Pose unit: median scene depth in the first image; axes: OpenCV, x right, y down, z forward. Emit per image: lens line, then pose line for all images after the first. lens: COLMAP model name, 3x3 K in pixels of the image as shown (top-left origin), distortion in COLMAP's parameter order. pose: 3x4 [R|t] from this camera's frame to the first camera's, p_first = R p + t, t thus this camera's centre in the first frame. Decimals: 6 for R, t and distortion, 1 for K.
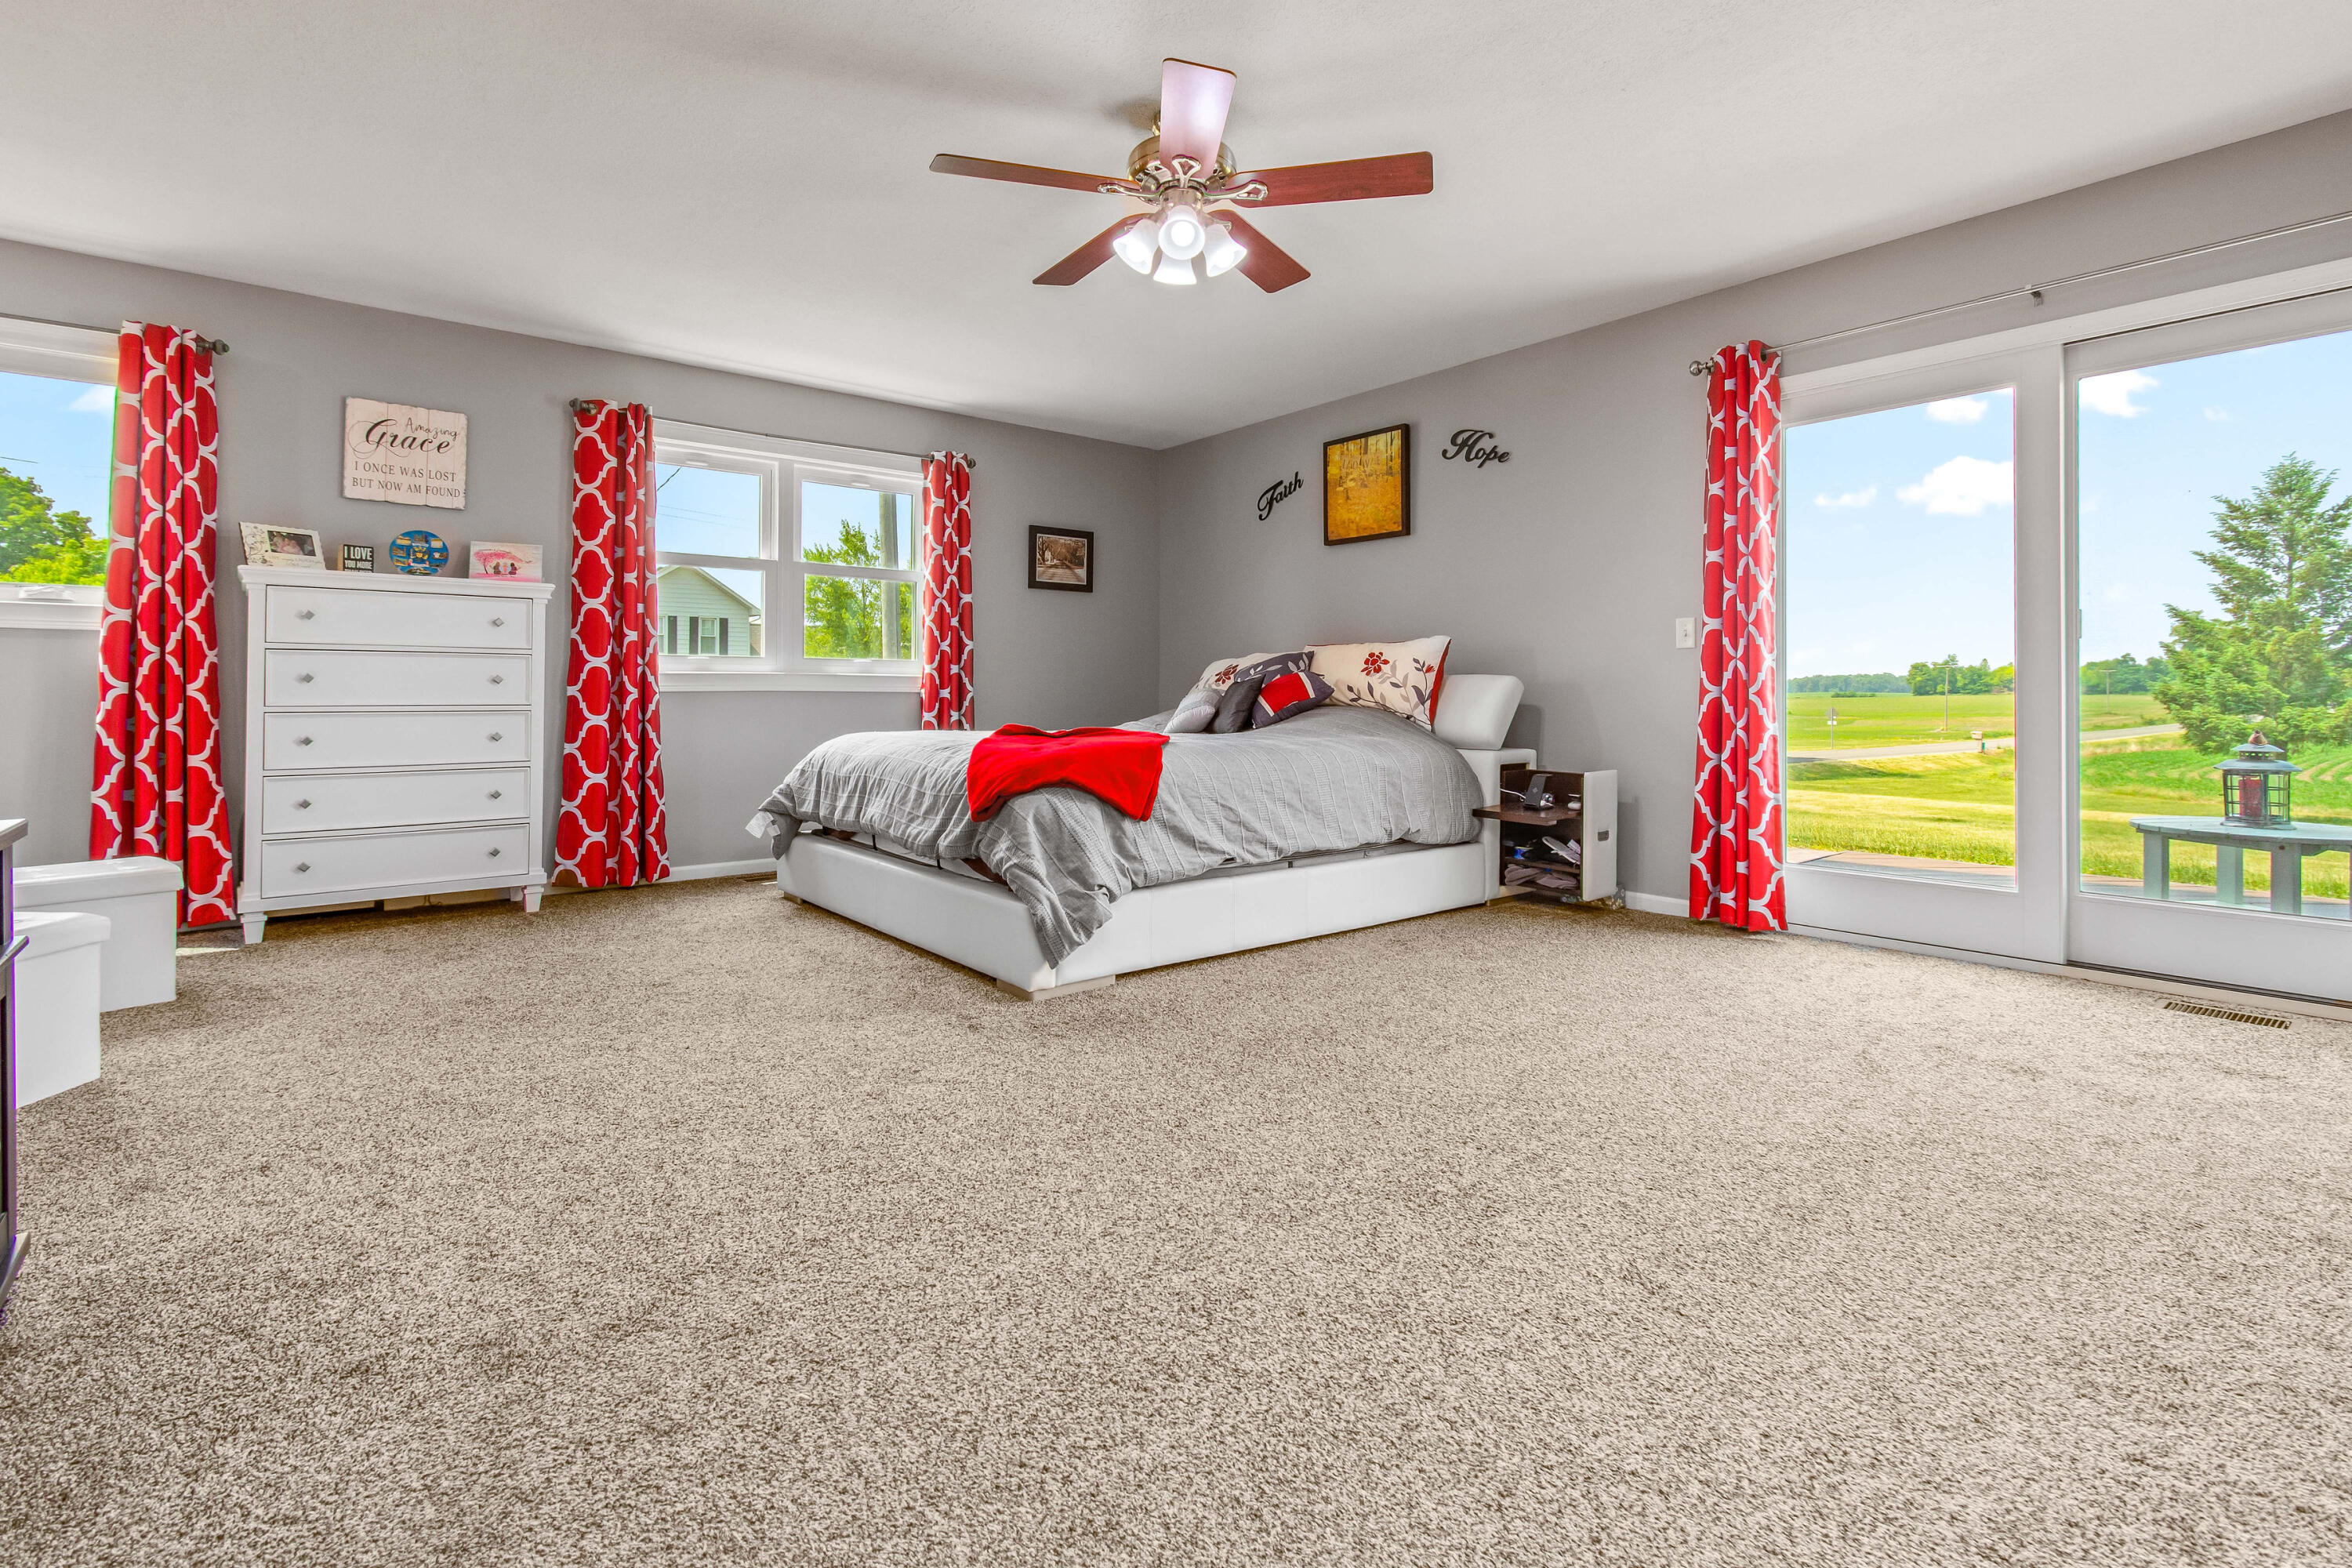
lens RADIAL K [[1067.2, 0, 1186.7], [0, 1067.2, 663.2], [0, 0, 1]] dist [0.001306, -0.001388]
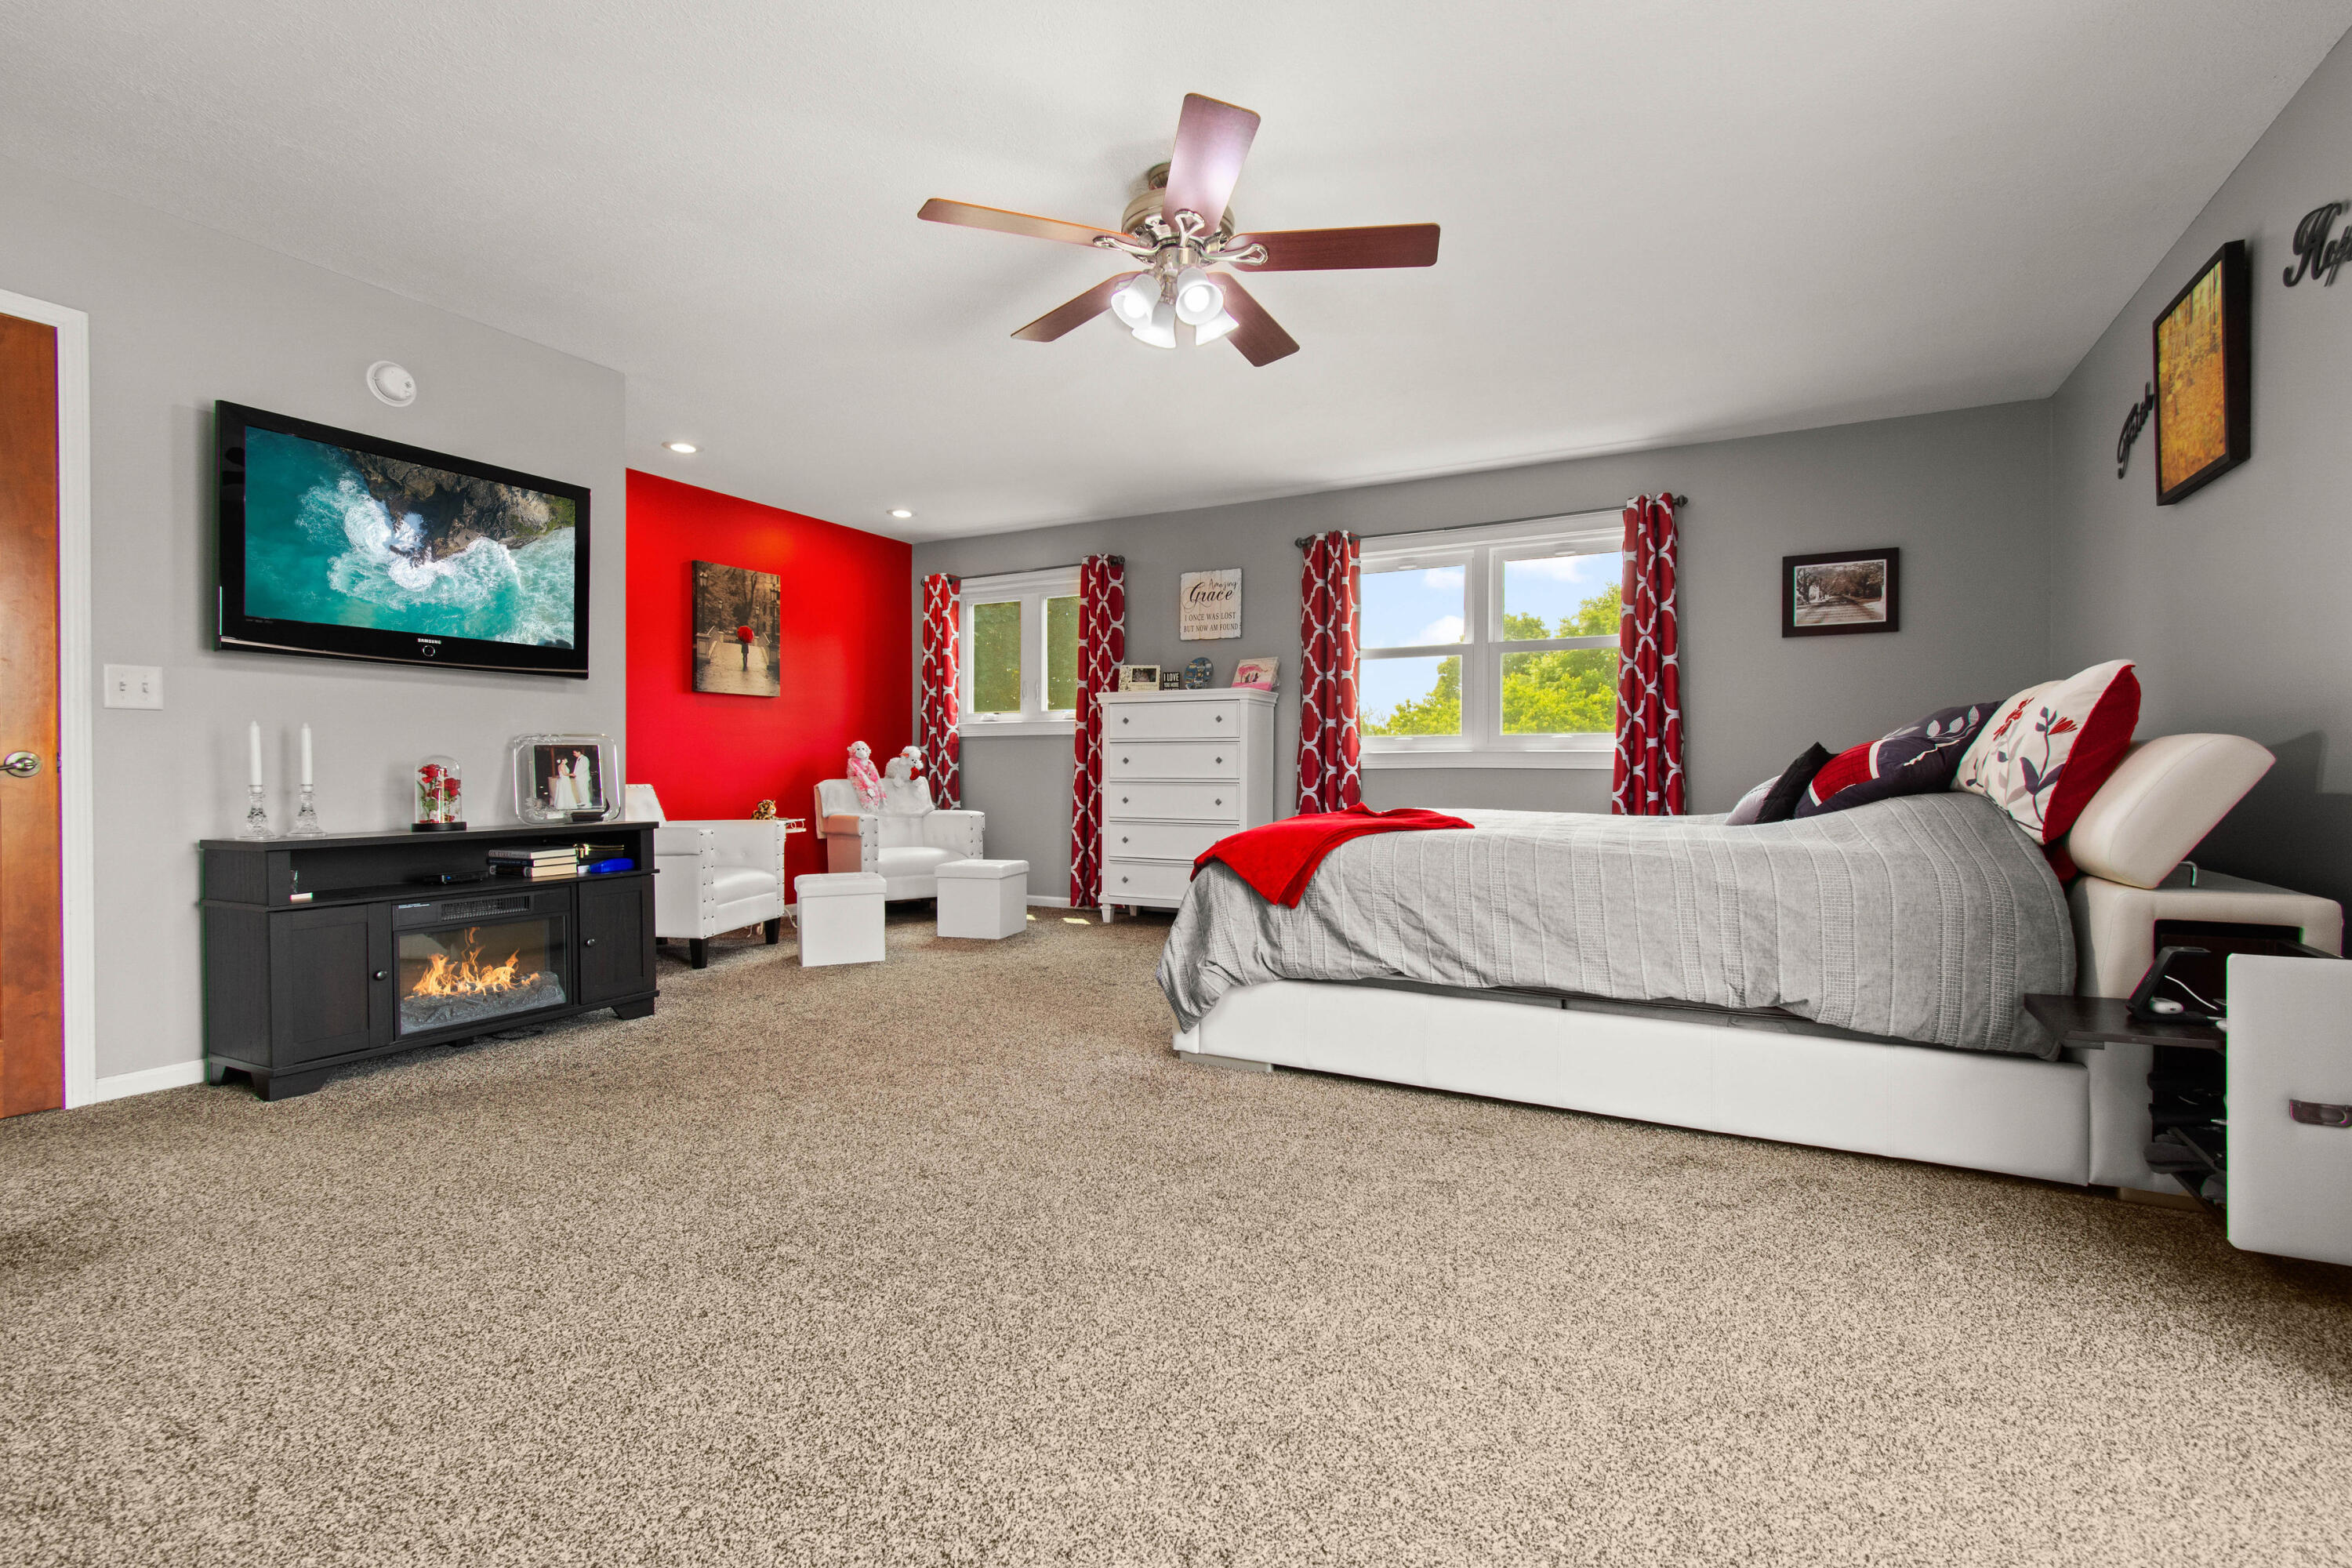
lens RADIAL K [[1067.2, 0, 1197.1], [0, 1067.2, 741.9], [0, 0, 1]] dist [0.001306, -0.001388]
pose [[0.386297, -0.023620, -0.922072, 0.579075], [0.025750, 0.999559, -0.014817, 0.010689], [0.922015, -0.018020, 0.386735, 0.414671]]
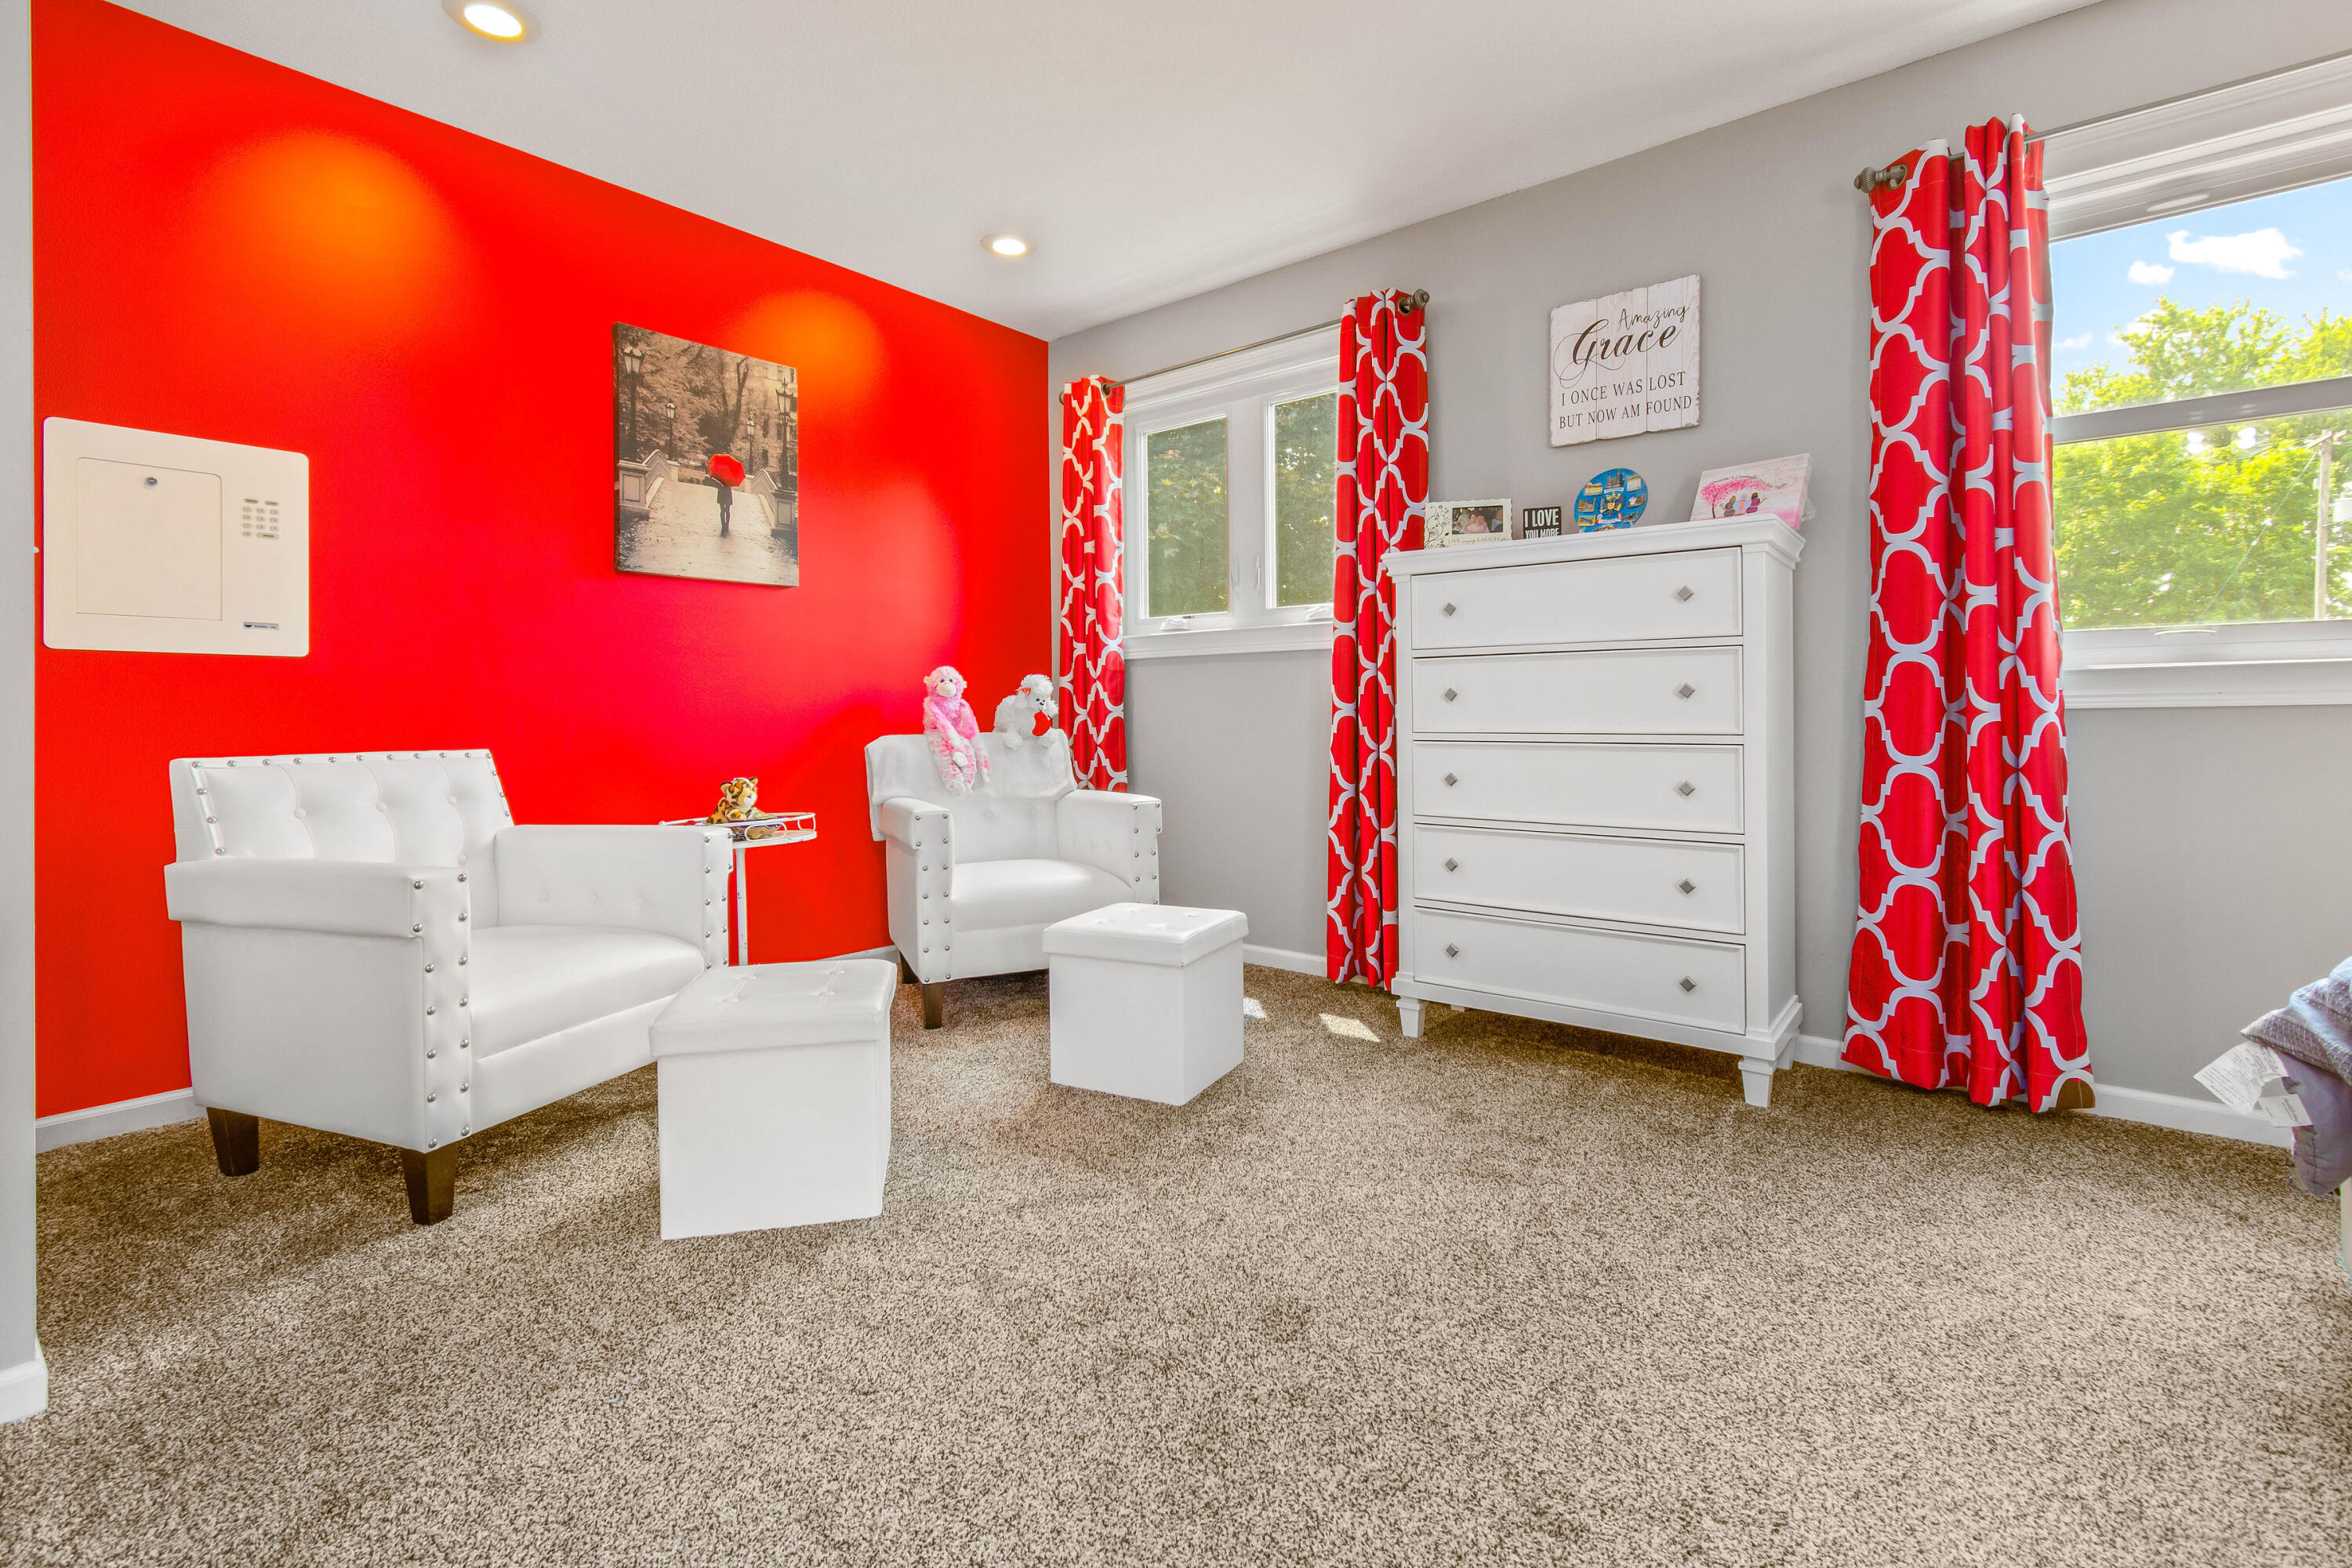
lens RADIAL K [[1067.2, 0, 1192.3], [0, 1067.2, 706.6], [0, 0, 1]] dist [0.001306, -0.001388]
pose [[0.191595, -0.009185, -0.981431, -0.113757], [0.034167, 0.999413, -0.002683, 0.015378], [0.980879, -0.033018, 0.191797, 0.582937]]
